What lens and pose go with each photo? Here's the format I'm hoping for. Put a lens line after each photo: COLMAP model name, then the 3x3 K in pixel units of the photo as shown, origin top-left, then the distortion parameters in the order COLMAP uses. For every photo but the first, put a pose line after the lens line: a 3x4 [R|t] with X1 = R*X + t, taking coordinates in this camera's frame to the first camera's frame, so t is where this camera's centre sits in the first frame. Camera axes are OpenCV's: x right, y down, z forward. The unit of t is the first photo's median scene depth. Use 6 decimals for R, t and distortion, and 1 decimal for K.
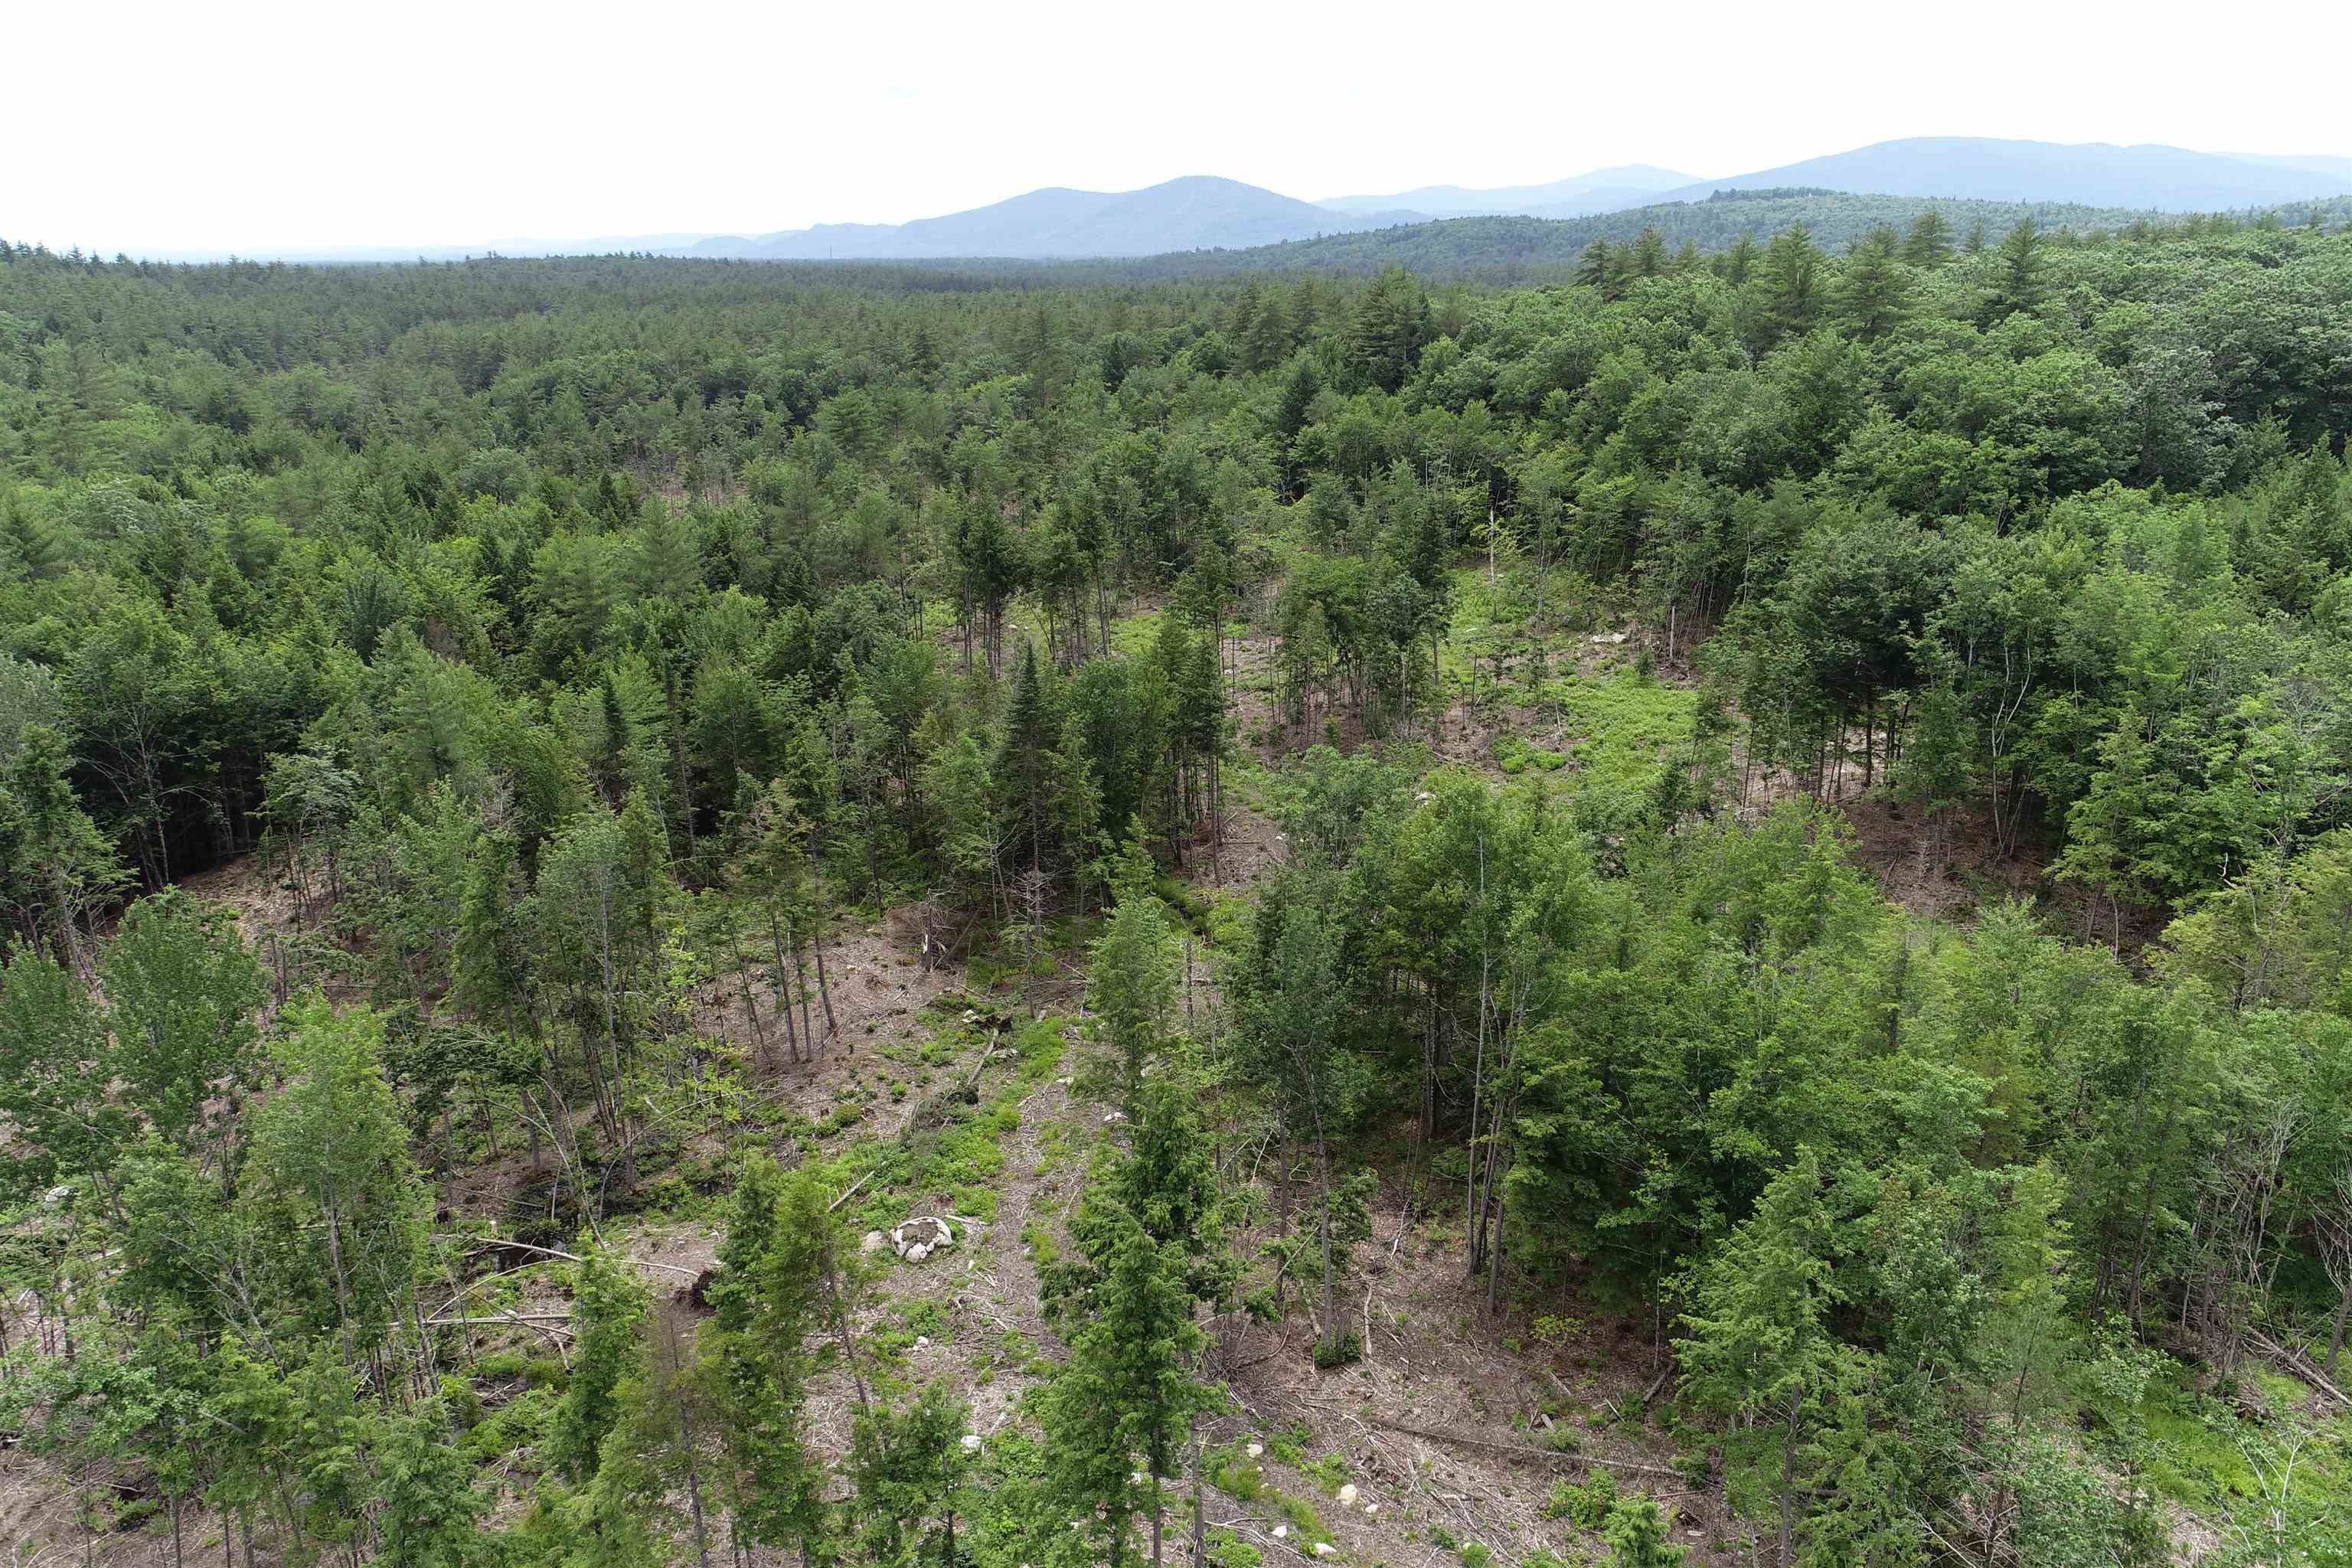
lens RADIAL K [[1561.5, 0, 1180.6], [0, 1561.5, 781.1], [0, 0, 1]] dist [-0.006468, 0.002115]
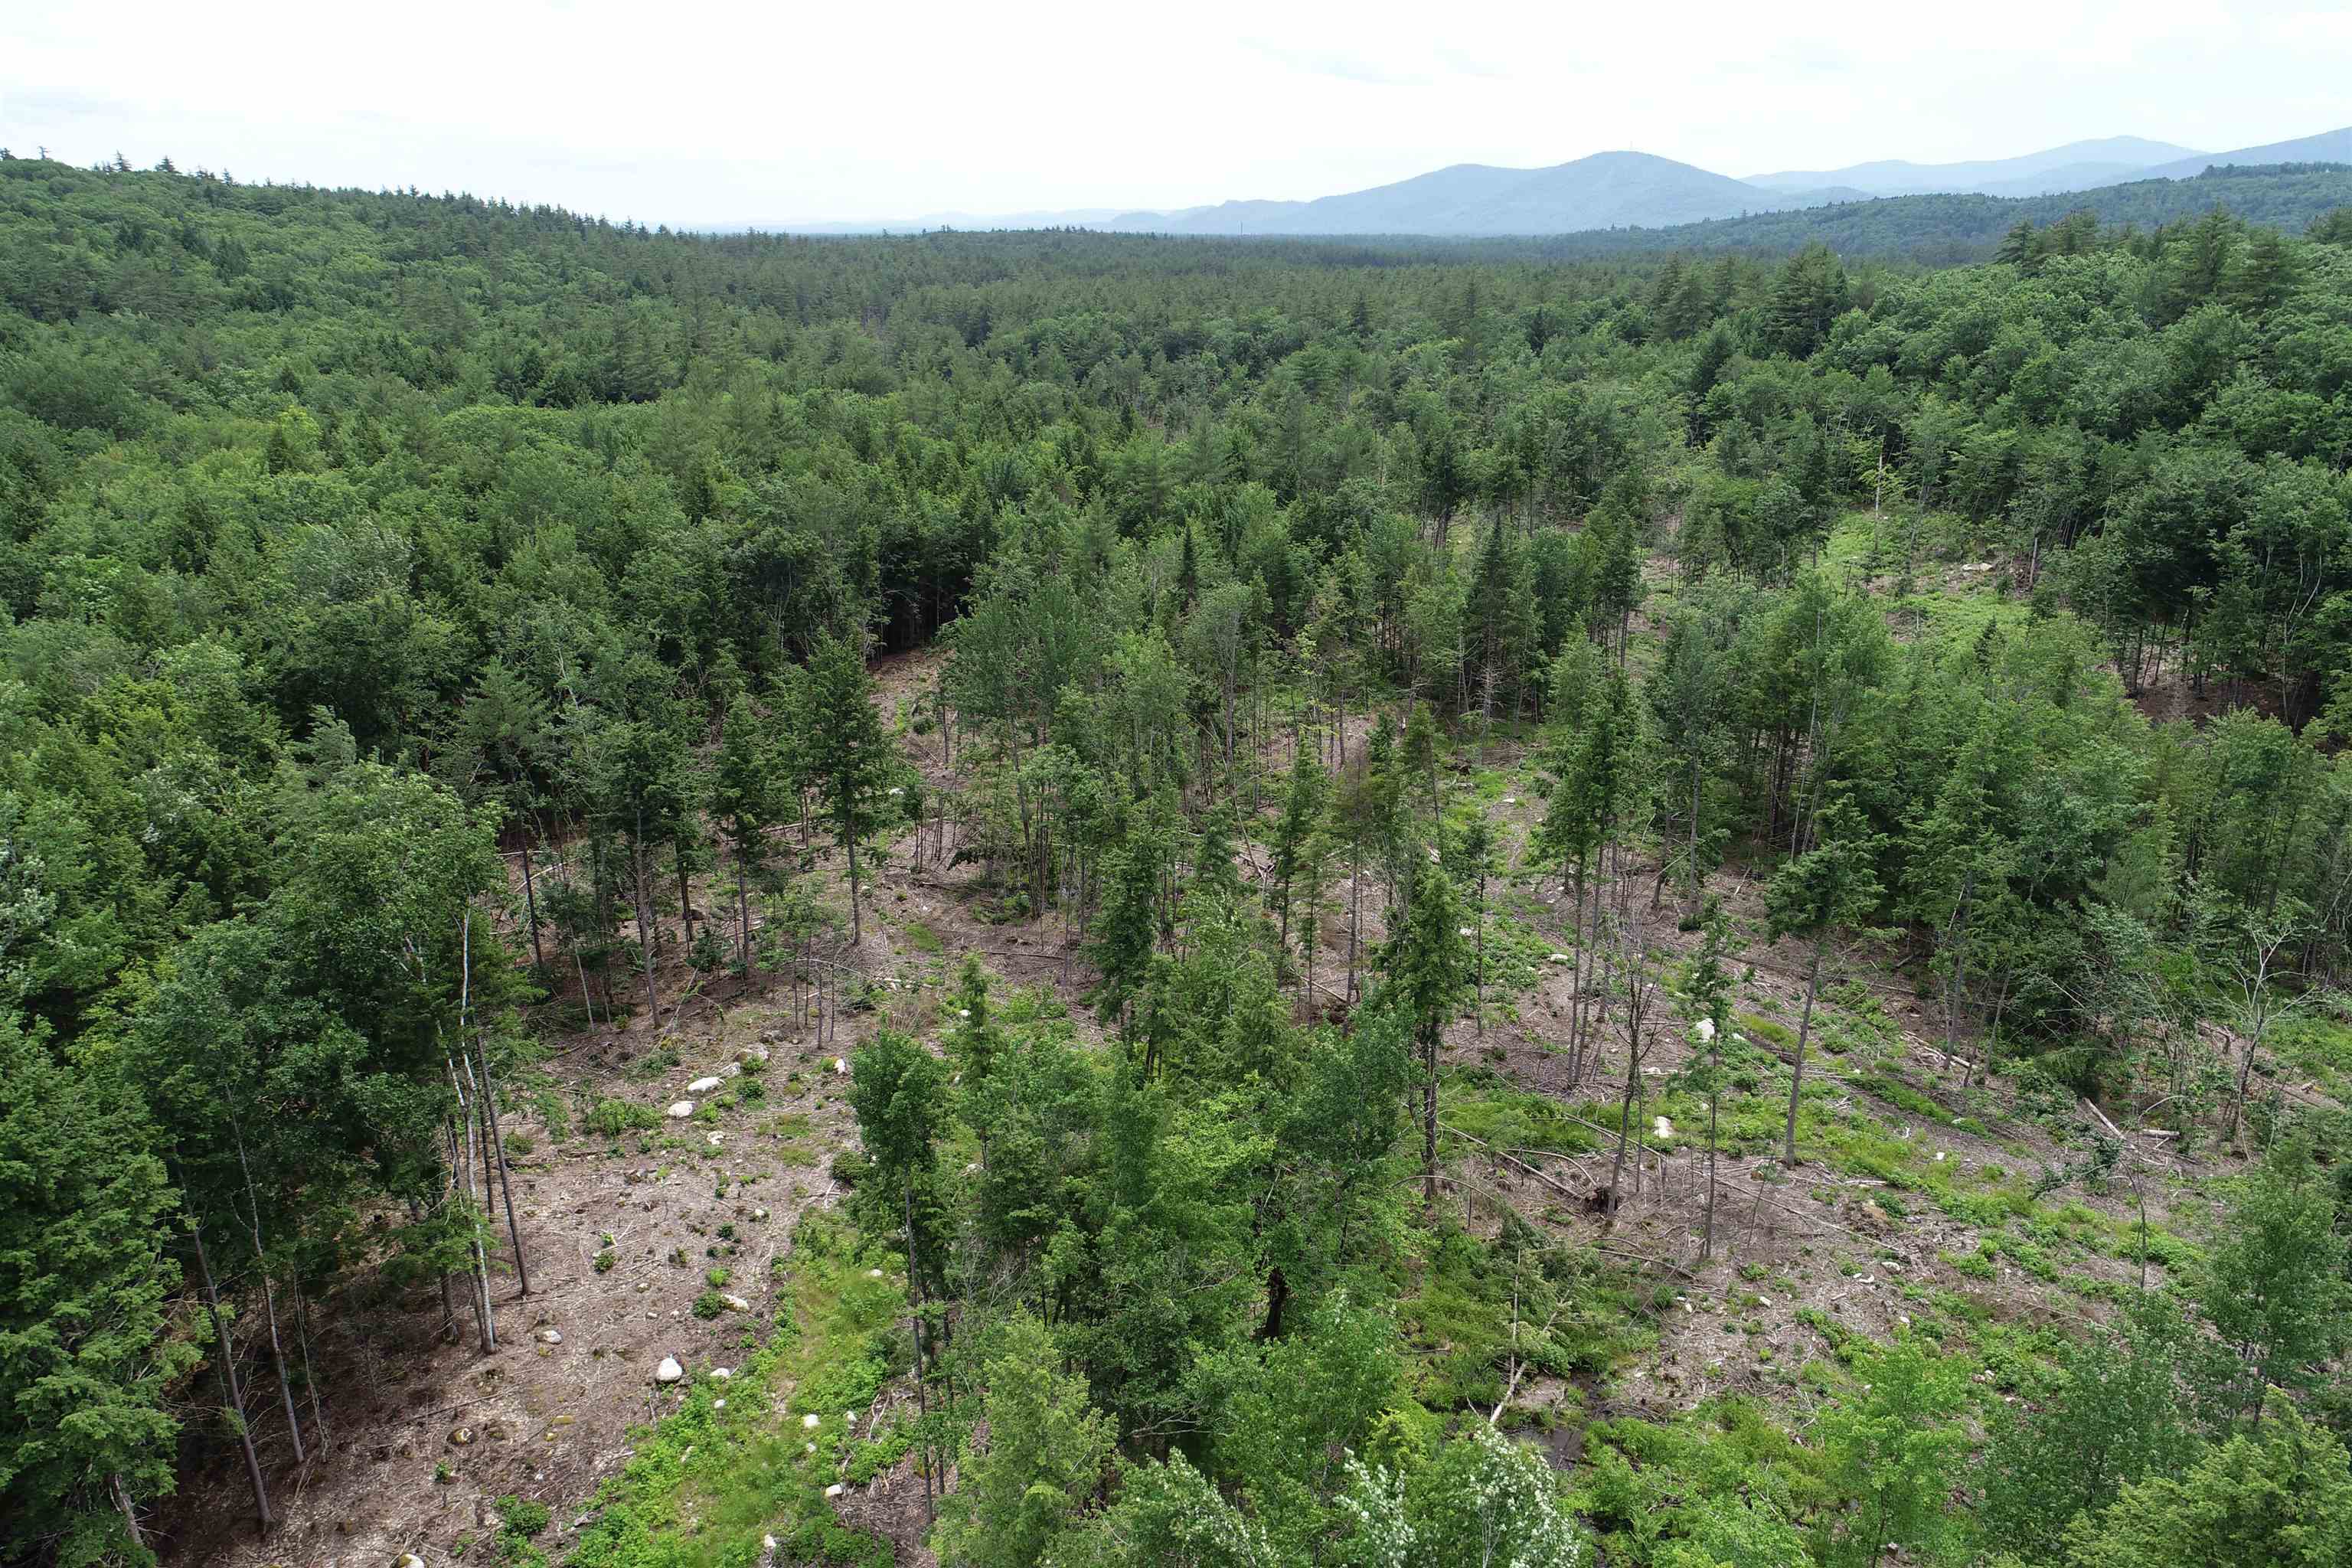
lens RADIAL K [[1561.5, 0, 1167.9], [0, 1561.5, 787.0], [0, 0, 1]] dist [-0.006468, 0.002115]
pose [[0.968851, 0.088403, -0.231330, -0.020692], [-0.084535, 0.996065, 0.026599, 0.075199], [0.232771, -0.006215, 0.972512, -0.219062]]
